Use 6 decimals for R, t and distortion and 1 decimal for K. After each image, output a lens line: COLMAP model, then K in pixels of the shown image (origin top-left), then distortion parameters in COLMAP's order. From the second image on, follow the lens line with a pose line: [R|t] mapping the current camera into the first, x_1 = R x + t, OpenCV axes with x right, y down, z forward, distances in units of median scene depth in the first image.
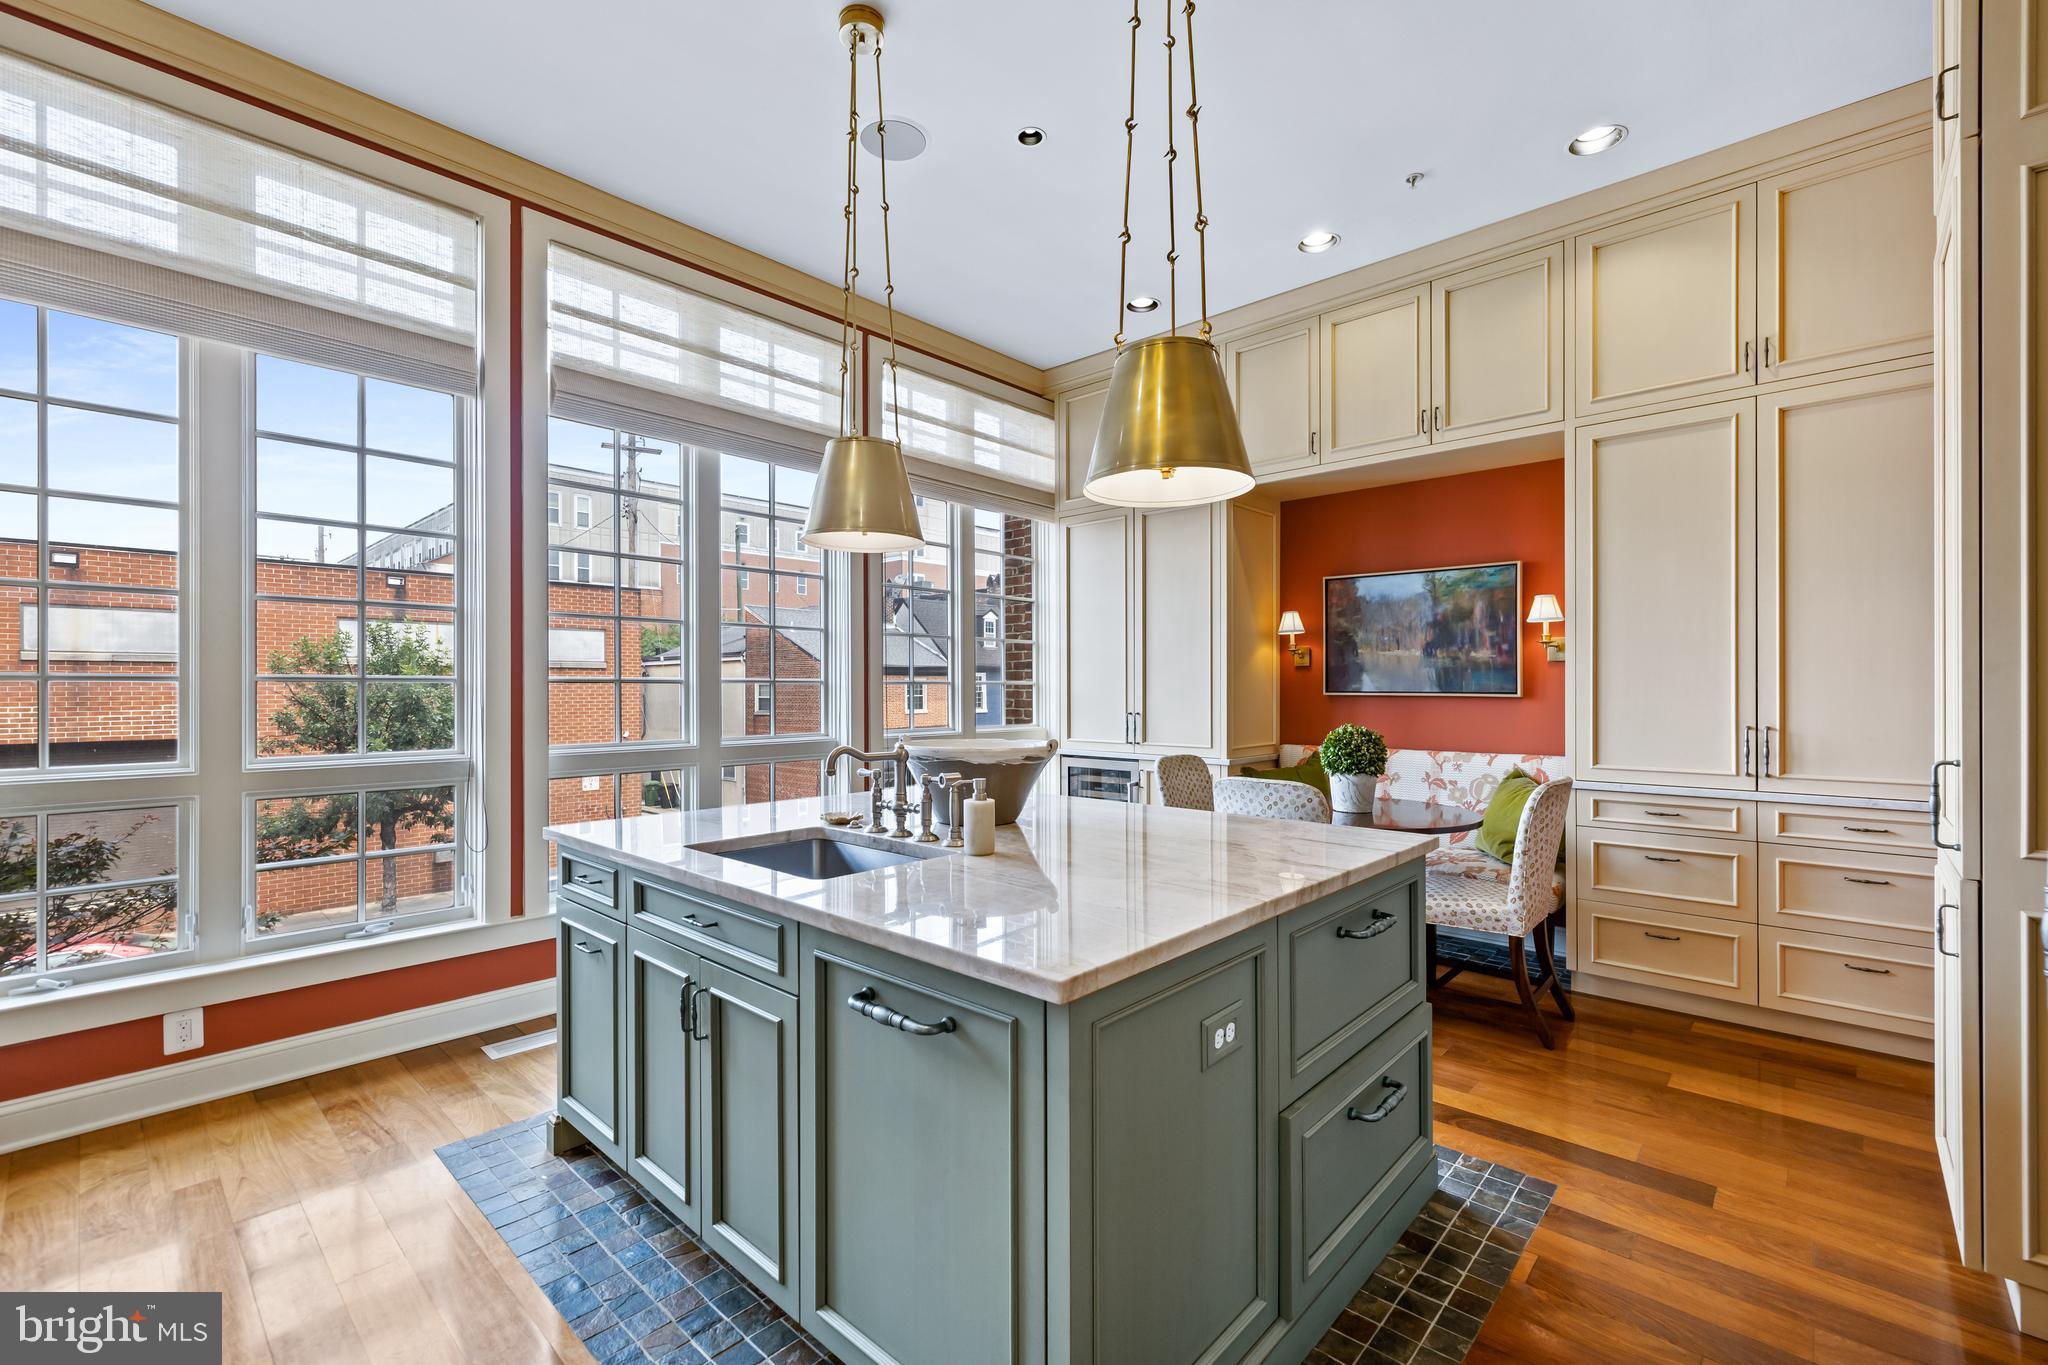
lens RADIAL K [[864.4, 0, 1024.0], [0, 864.4, 682.5], [0, 0, 1]] dist [-0.008018, 0.000933]
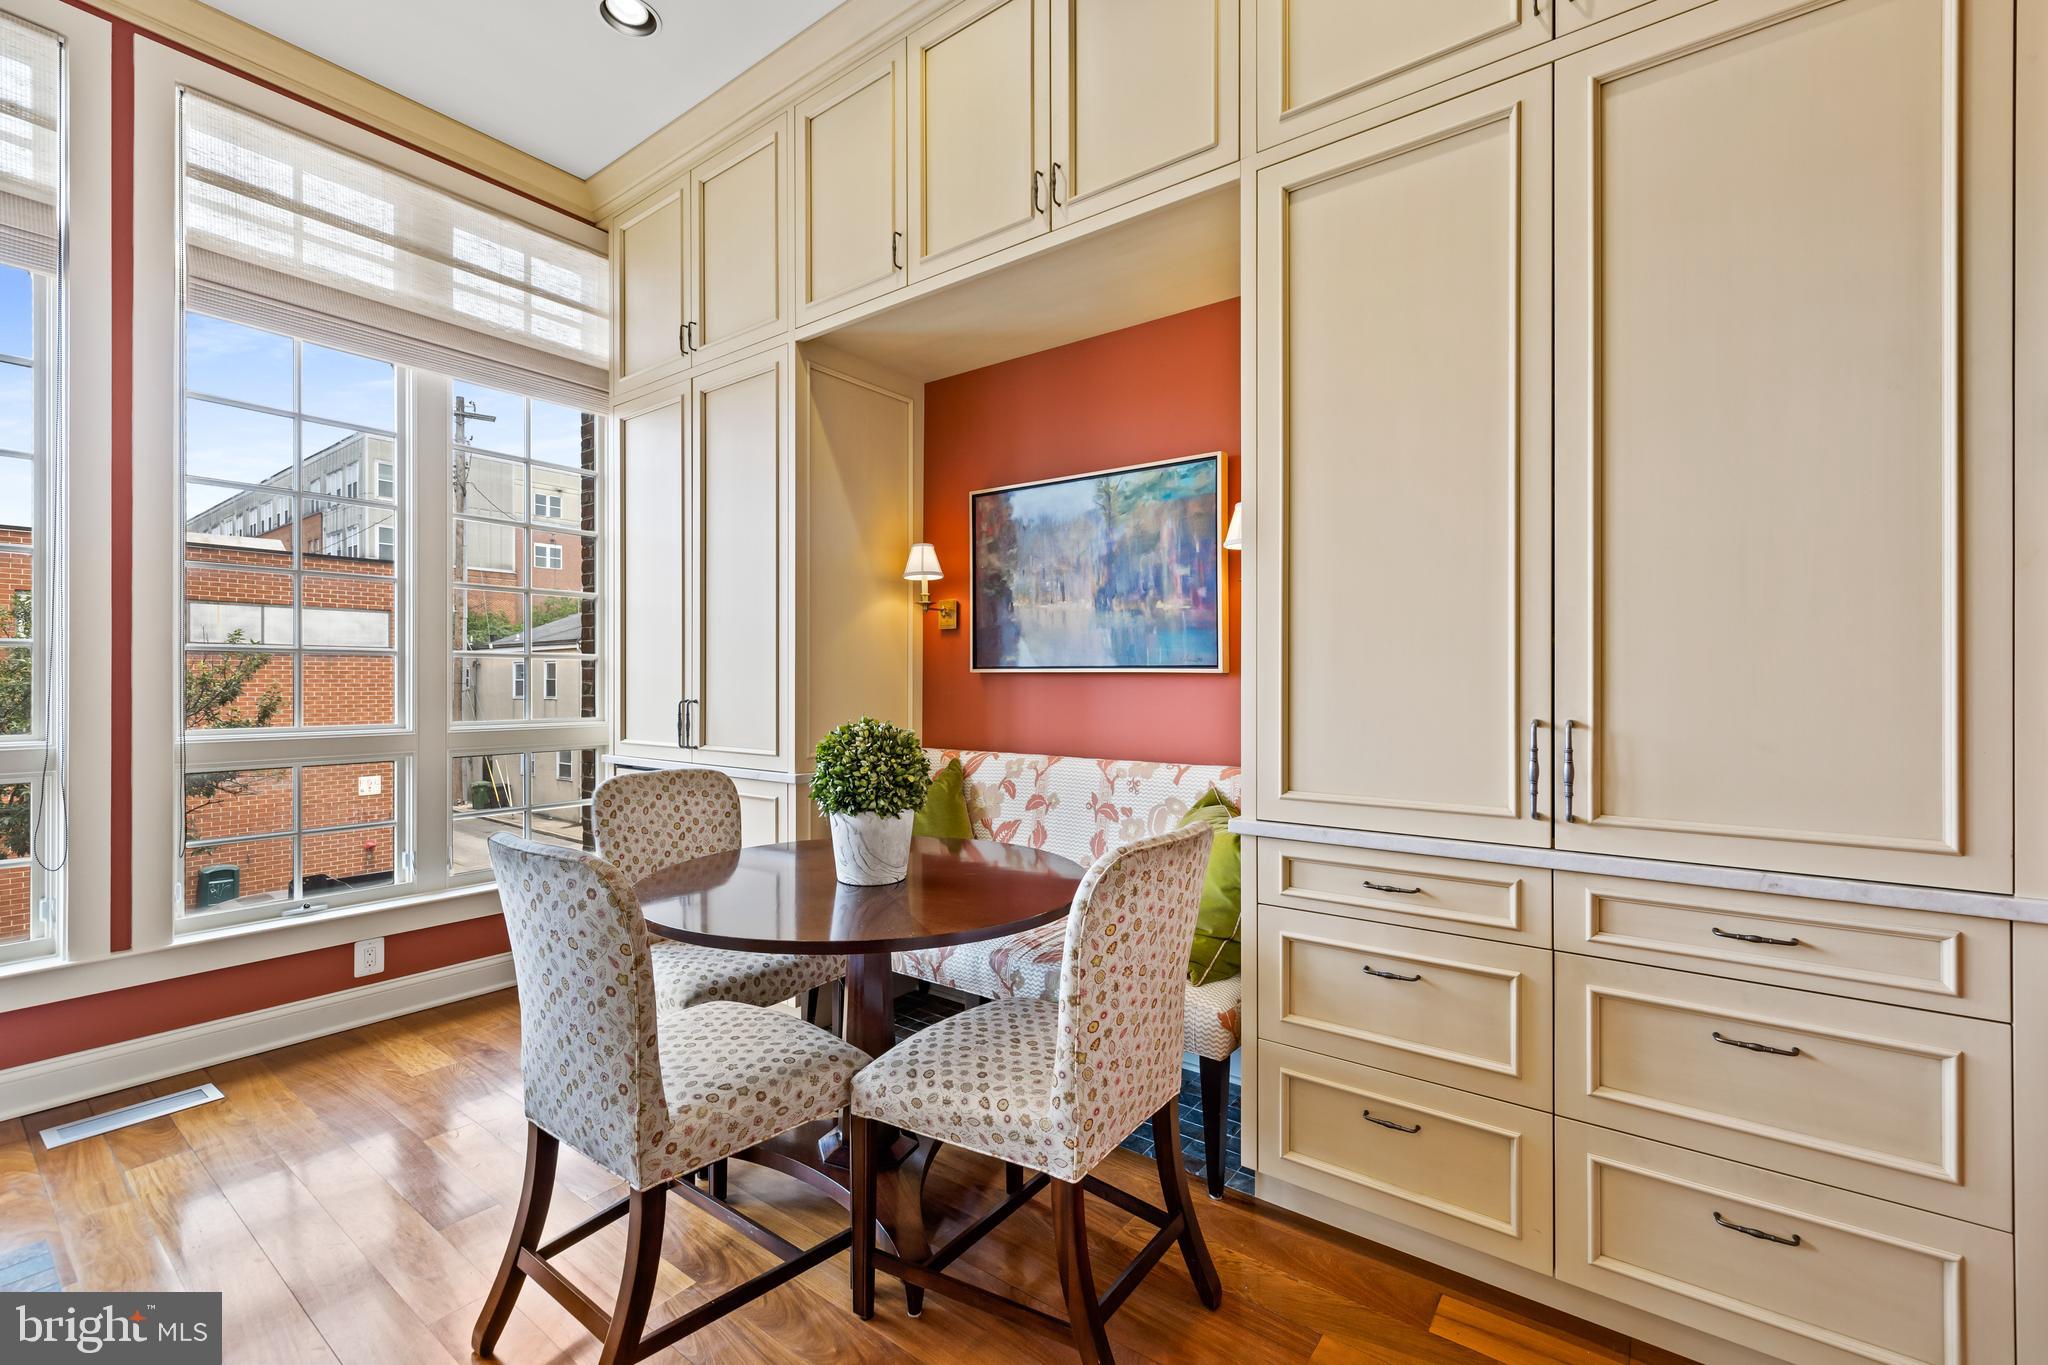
lens RADIAL K [[864.4, 0, 1024.0], [0, 864.4, 682.5], [0, 0, 1]] dist [-0.008018, 0.000933]
pose [[0.994517, 0.004268, 0.104484, 0.342913], [-0.006600, 0.999737, 0.021985, 0.008961], [-0.104363, -0.022554, 0.994284, 0.369328]]
